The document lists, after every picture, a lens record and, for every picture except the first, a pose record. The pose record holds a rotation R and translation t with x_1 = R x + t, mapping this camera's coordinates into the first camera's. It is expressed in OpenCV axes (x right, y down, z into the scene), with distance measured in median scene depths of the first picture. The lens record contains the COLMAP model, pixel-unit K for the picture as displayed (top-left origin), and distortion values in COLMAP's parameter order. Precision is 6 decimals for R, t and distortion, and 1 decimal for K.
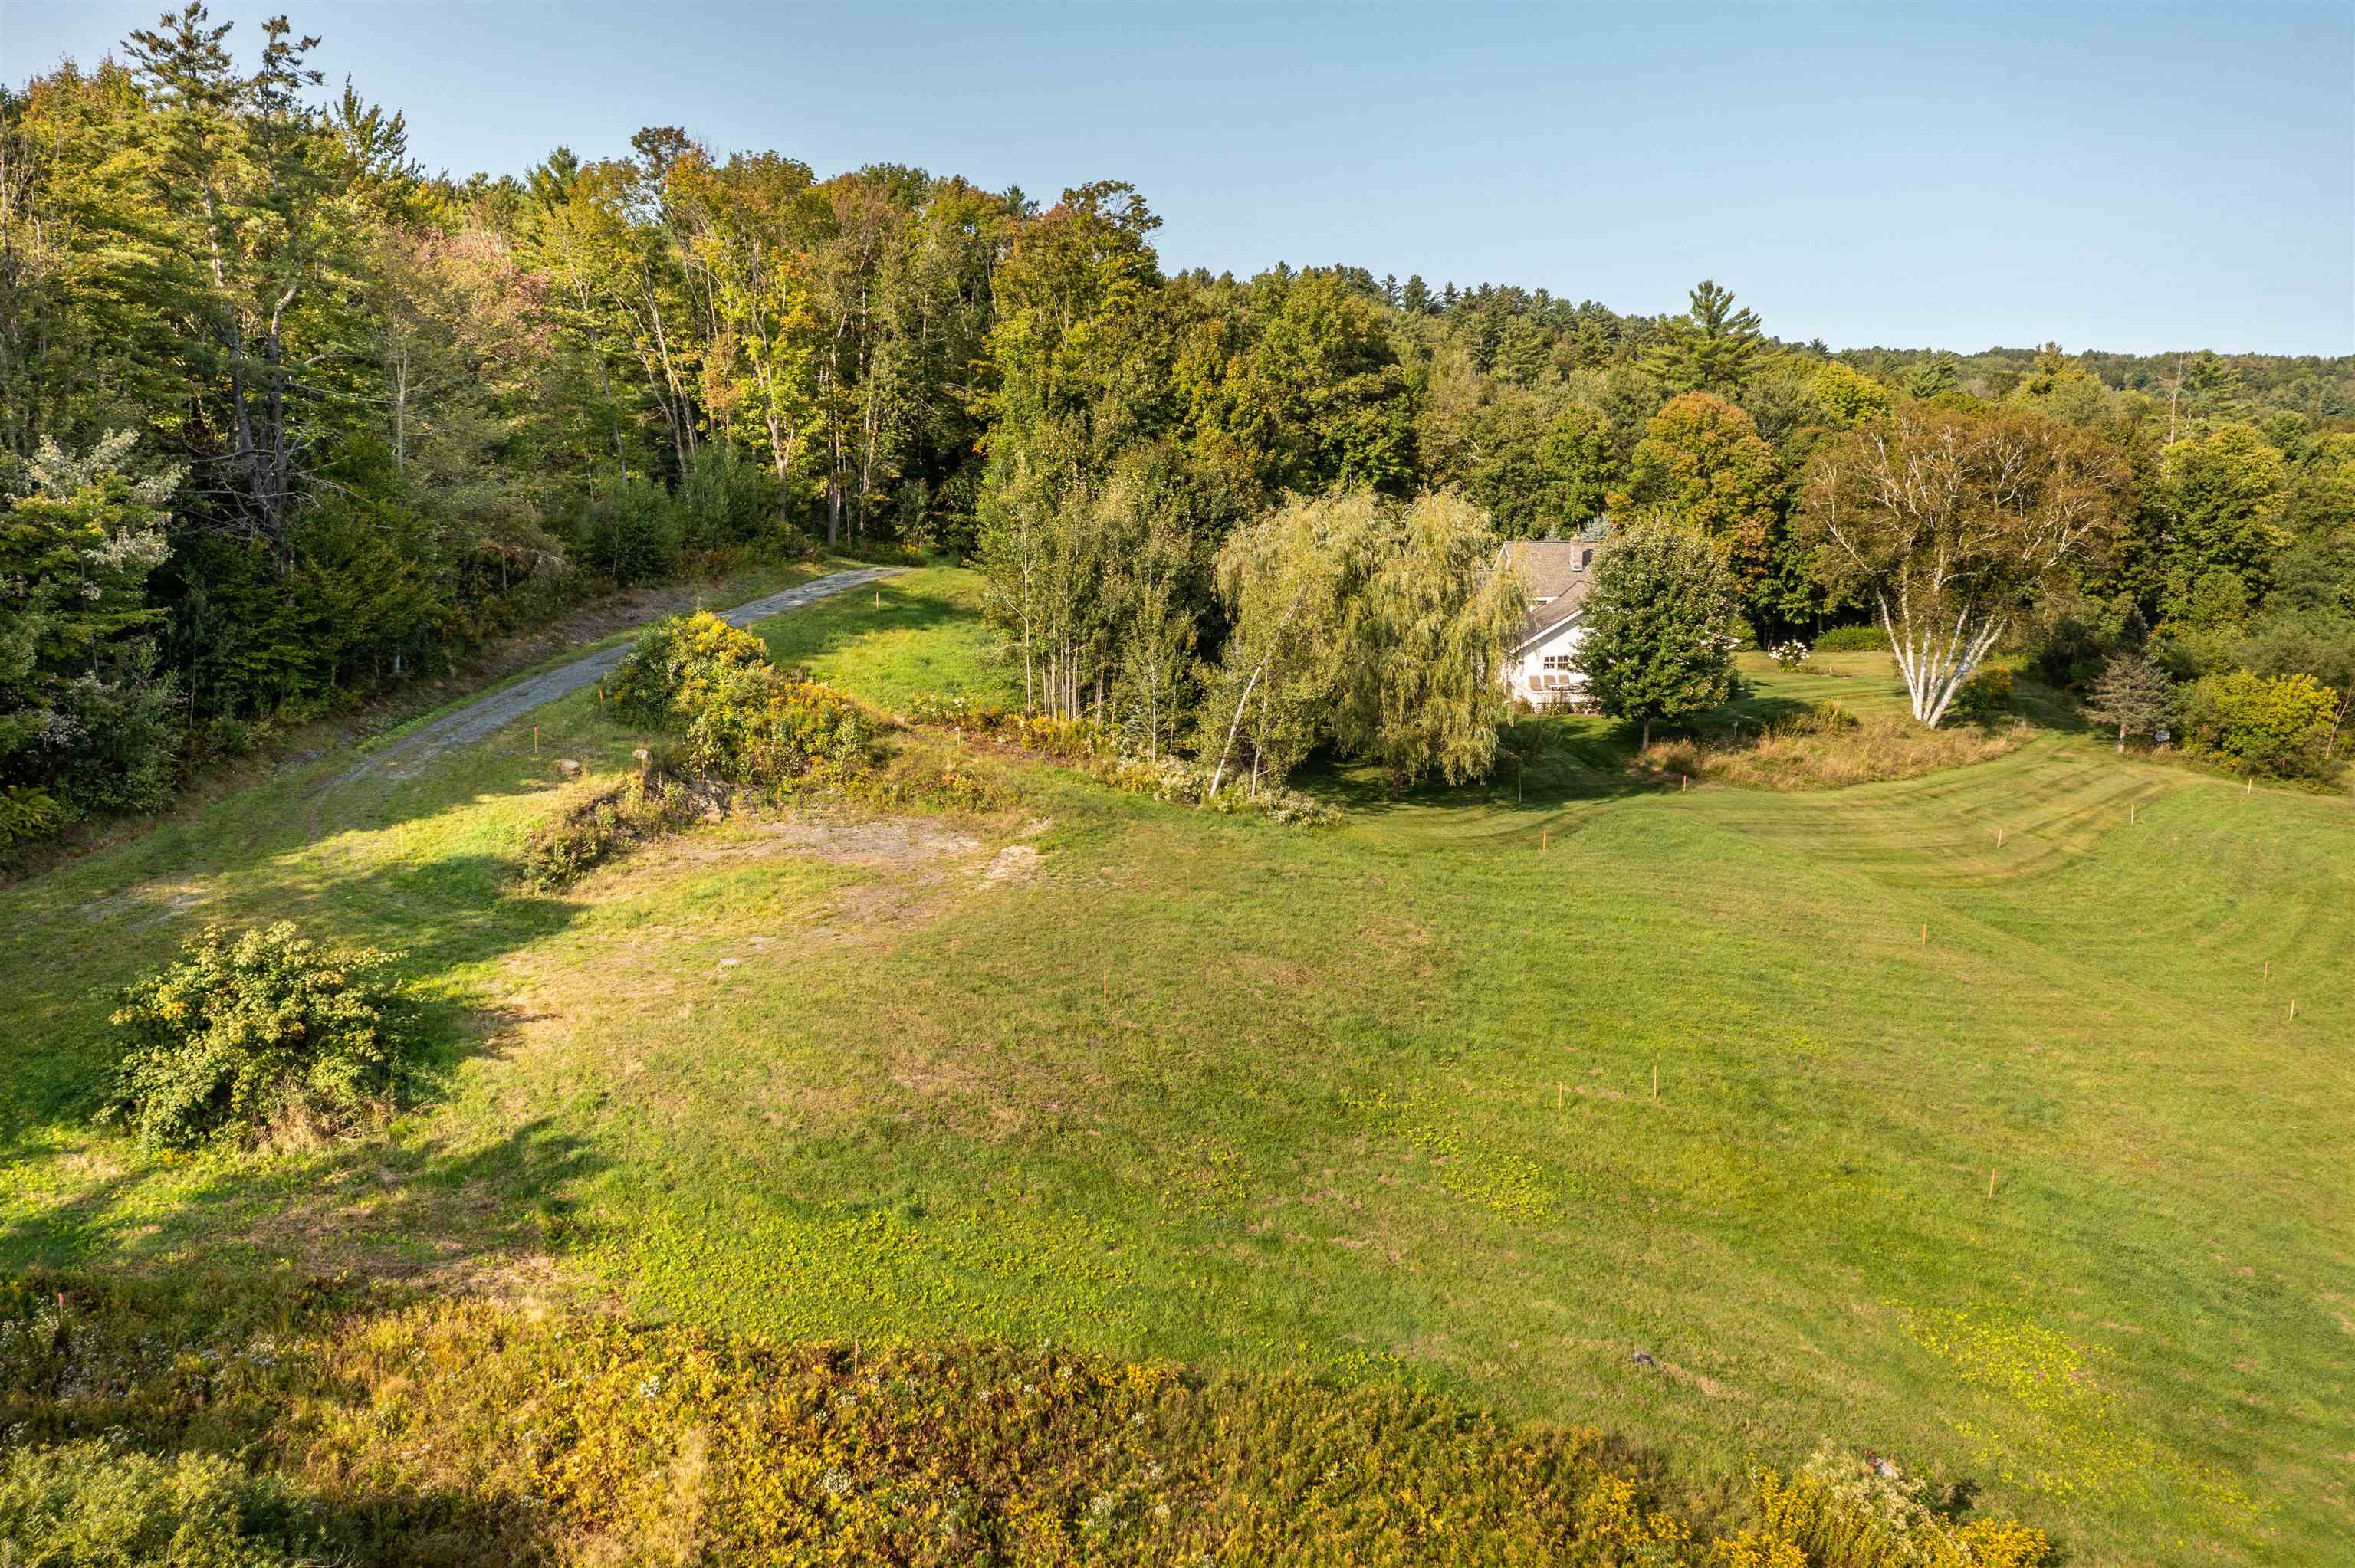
lens RADIAL K [[1870.4, 0, 1177.5], [0, 1870.4, 784.0], [0, 0, 1]] dist [0.004815, -0.001992]
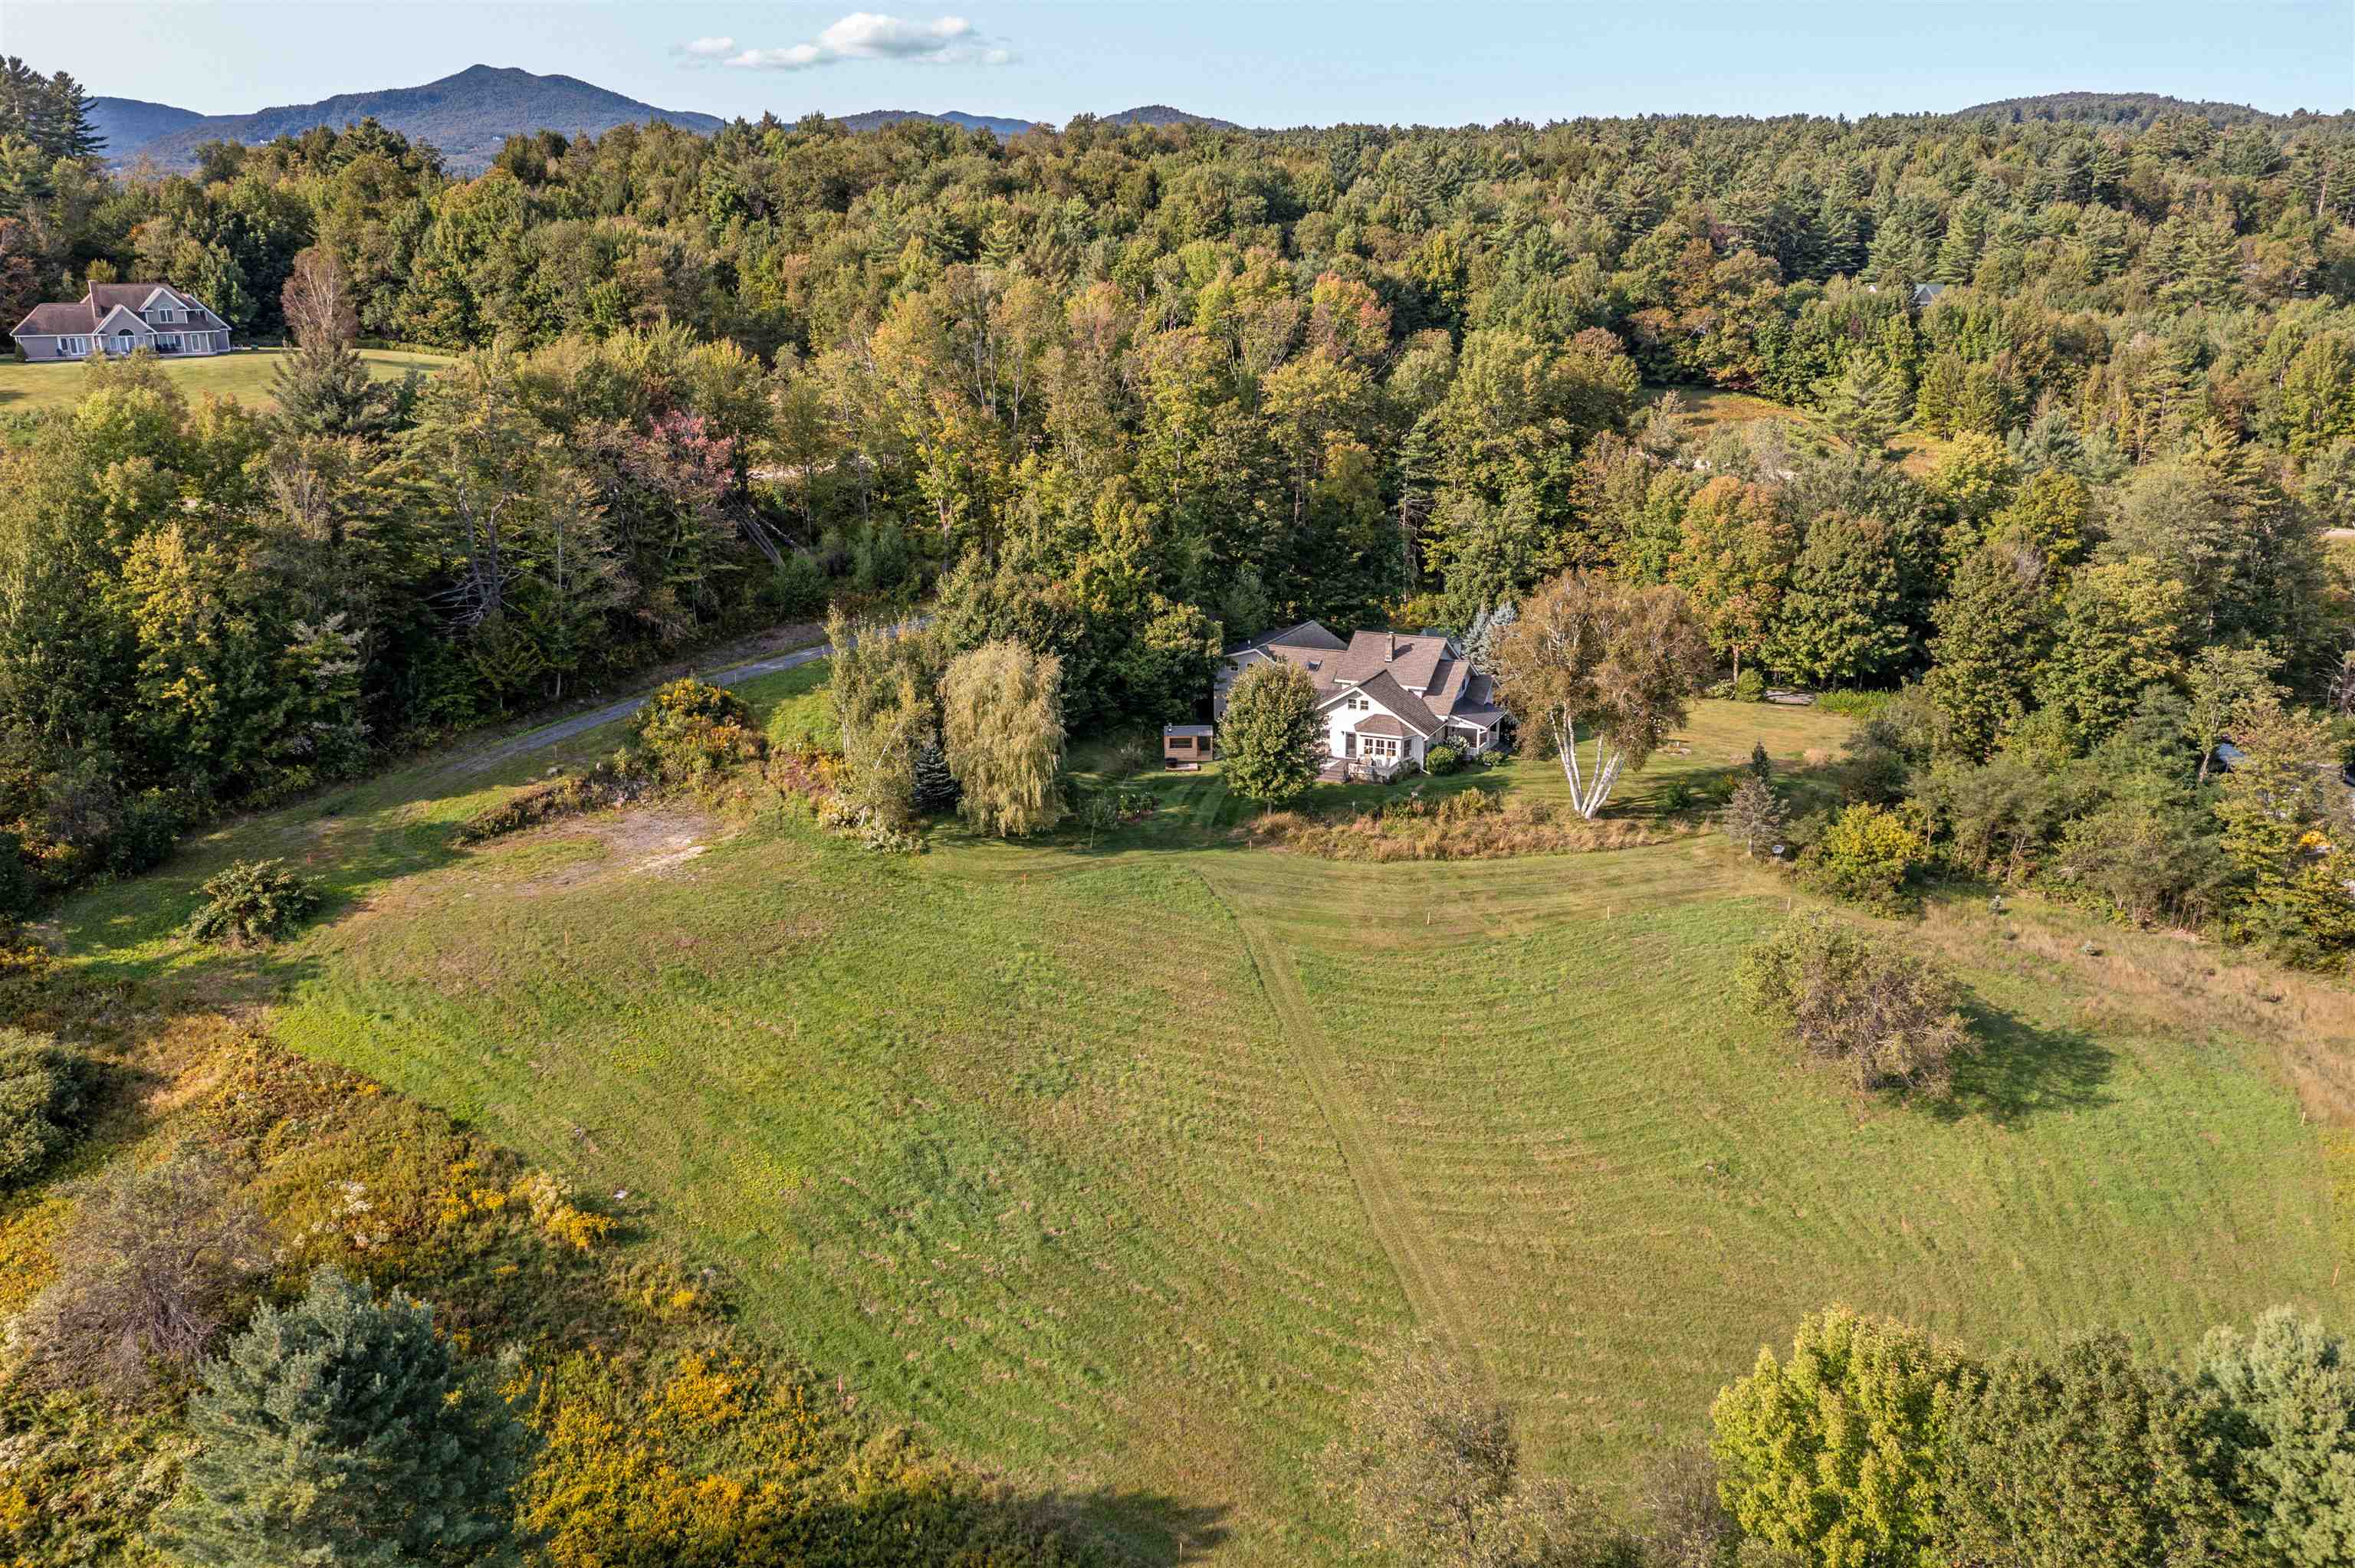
lens RADIAL K [[1870.4, 0, 1177.5], [0, 1870.4, 784.0], [0, 0, 1]] dist [0.004815, -0.001992]
pose [[0.864811, 0.131455, -0.484584, 1.339605], [-0.079481, 0.988792, 0.126387, -0.331695], [0.495767, -0.070786, 0.865566, -0.426039]]
